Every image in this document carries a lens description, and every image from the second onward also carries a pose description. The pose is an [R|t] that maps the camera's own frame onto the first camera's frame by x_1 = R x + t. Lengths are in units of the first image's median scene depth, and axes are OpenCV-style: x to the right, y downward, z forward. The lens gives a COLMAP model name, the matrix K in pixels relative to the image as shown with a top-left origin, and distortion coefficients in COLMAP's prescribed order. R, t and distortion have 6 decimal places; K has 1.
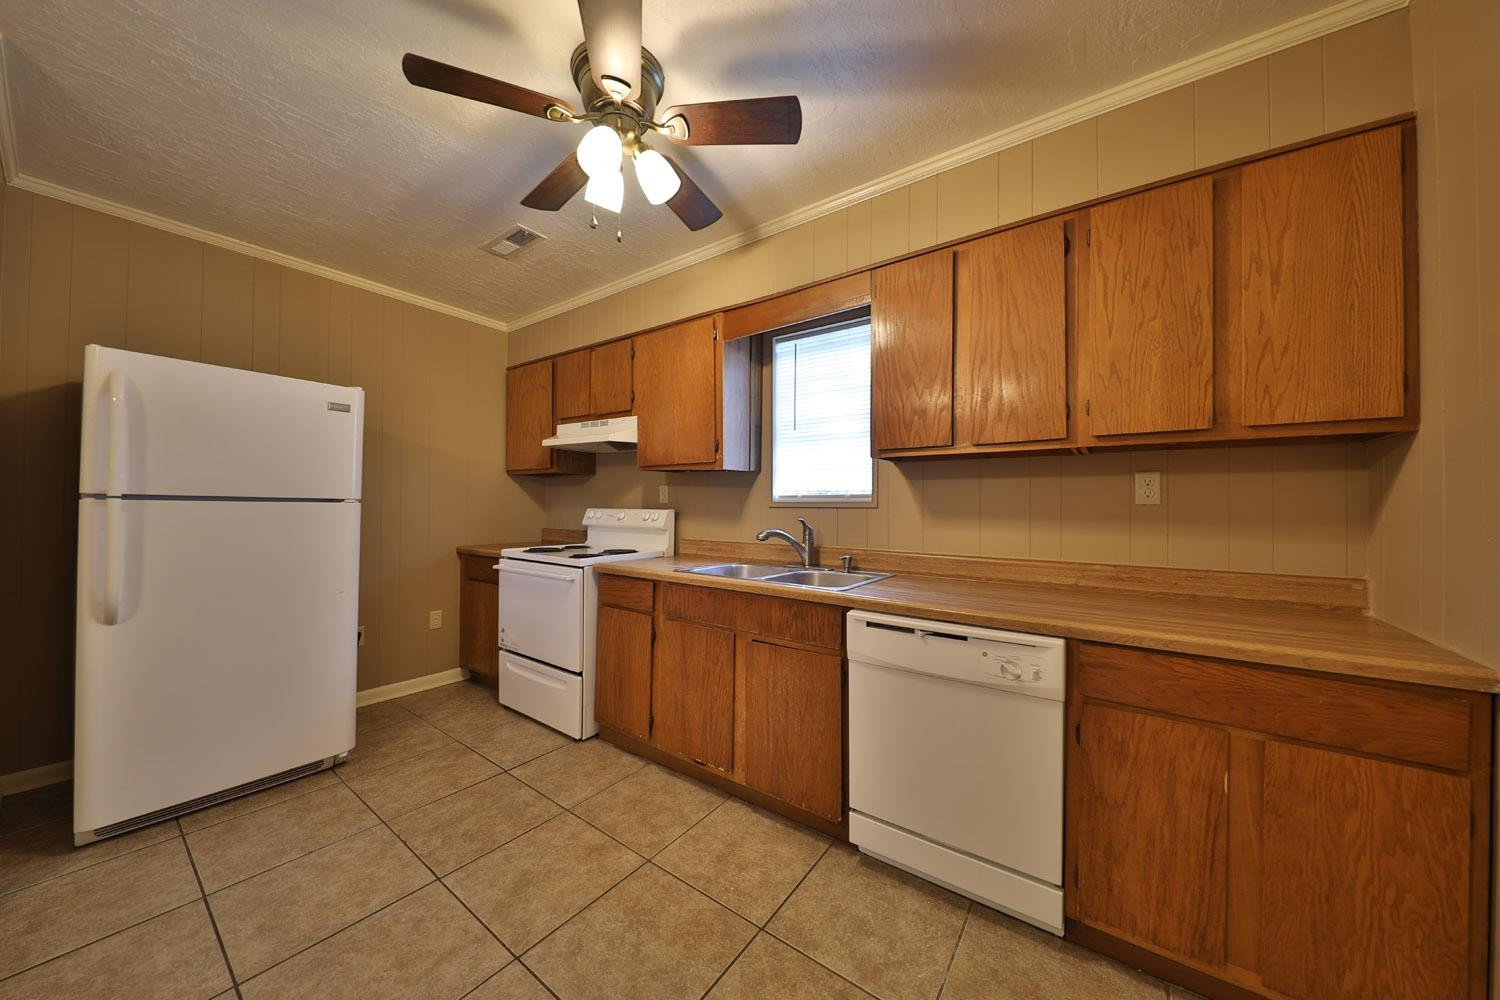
lens RADIAL K [[500.2, 0, 752.1], [0, 500.2, 502.4], [0, 0, 1]] dist [0.004945, -0.005492]
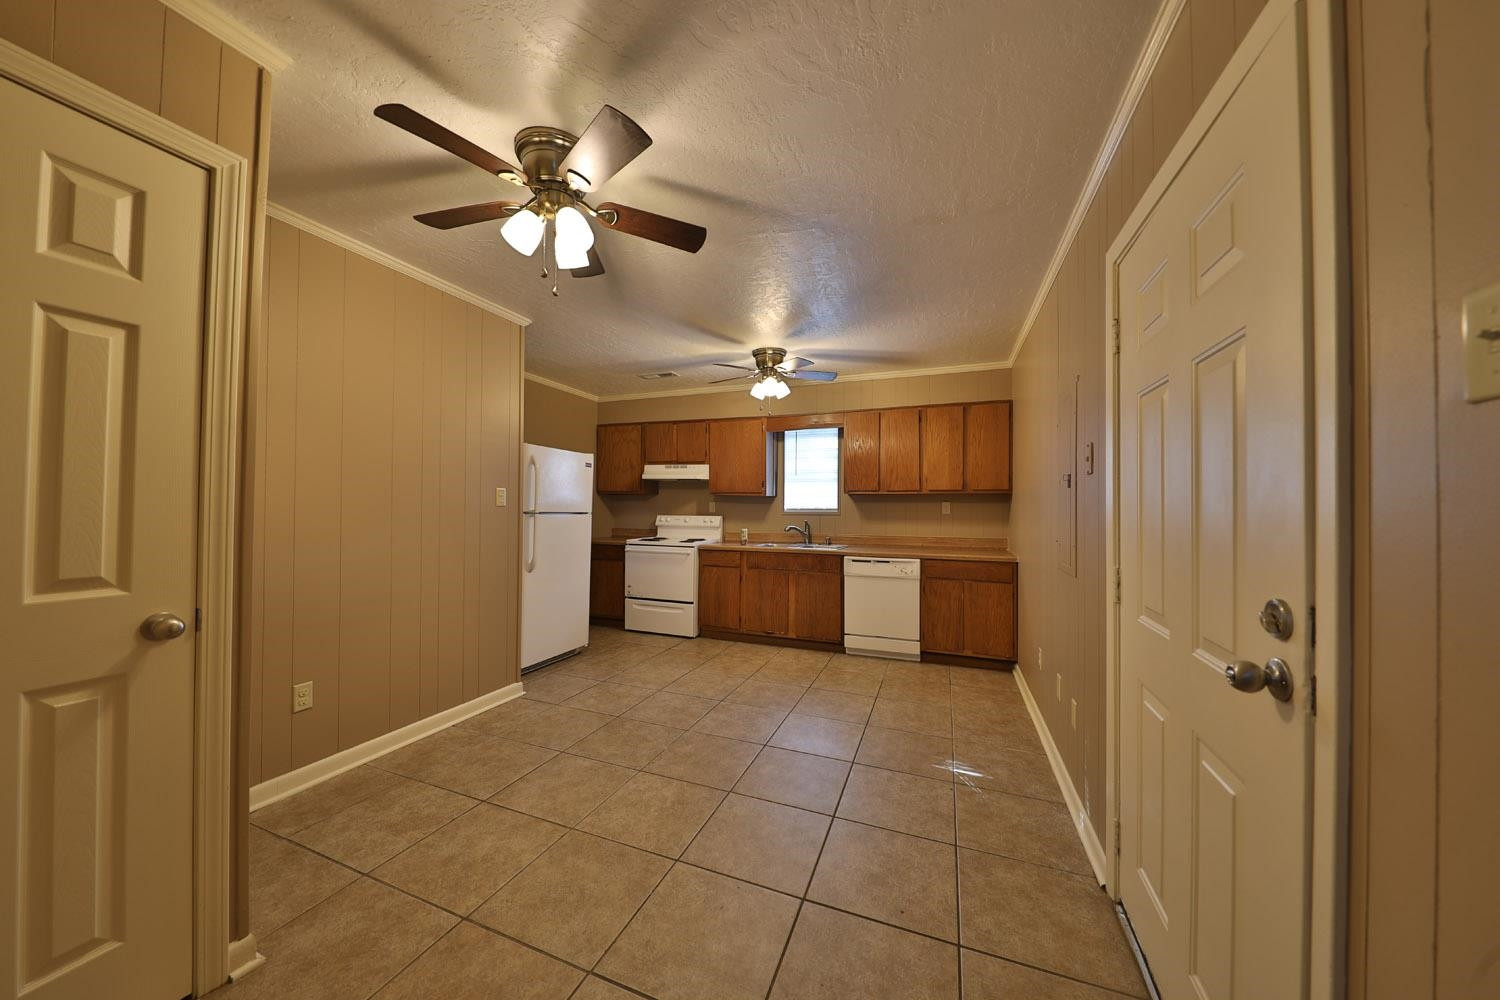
lens RADIAL K [[500.2, 0, 752.1], [0, 500.2, 502.4], [0, 0, 1]] dist [0.004945, -0.005492]
pose [[0.966365, 0.000322, 0.257174, -0.685902], [0.000611, 0.999994, -0.003548, -0.036444], [-0.257173, 0.003586, 0.966359, -1.004945]]
